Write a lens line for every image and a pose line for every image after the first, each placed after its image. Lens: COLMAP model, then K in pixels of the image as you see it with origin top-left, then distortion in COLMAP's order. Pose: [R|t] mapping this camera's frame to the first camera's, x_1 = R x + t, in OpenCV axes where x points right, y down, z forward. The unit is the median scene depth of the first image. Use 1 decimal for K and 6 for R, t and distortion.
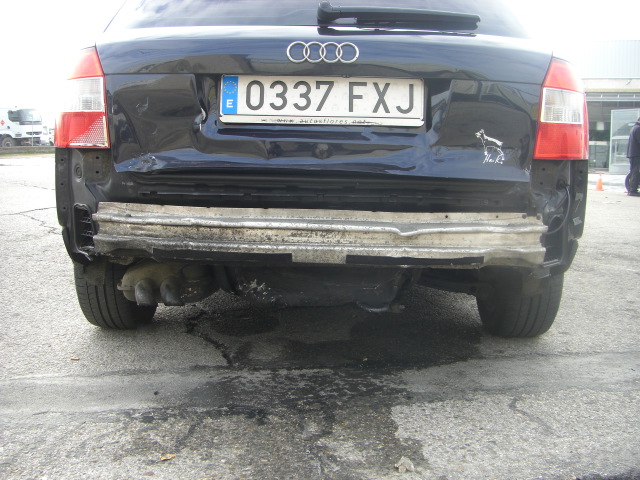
lens RADIAL K [[724.7, 0, 320.0], [0, 724.7, 240.0], [0, 0, 1]] dist [-0.186973, 0.166333]
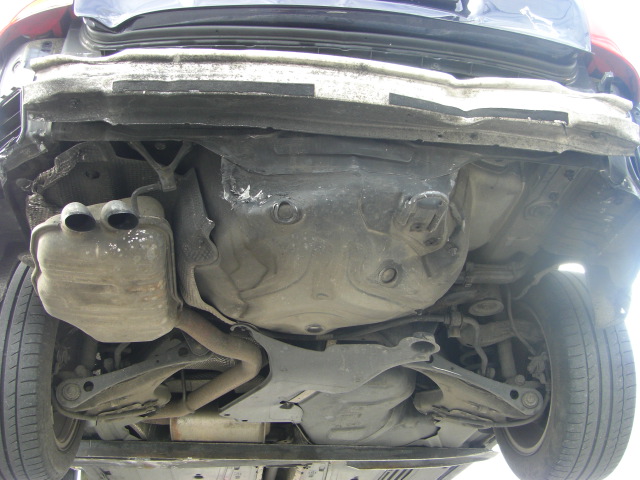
lens RADIAL K [[724.7, 0, 320.0], [0, 724.7, 240.0], [0, 0, 1]] dist [-0.186973, 0.166333]
pose [[0.991588, 0.024746, 0.127048, -0.116962], [0.057893, 0.793107, -0.606324, 0.554657], [-0.115766, 0.608579, 0.785003, 0.528323]]
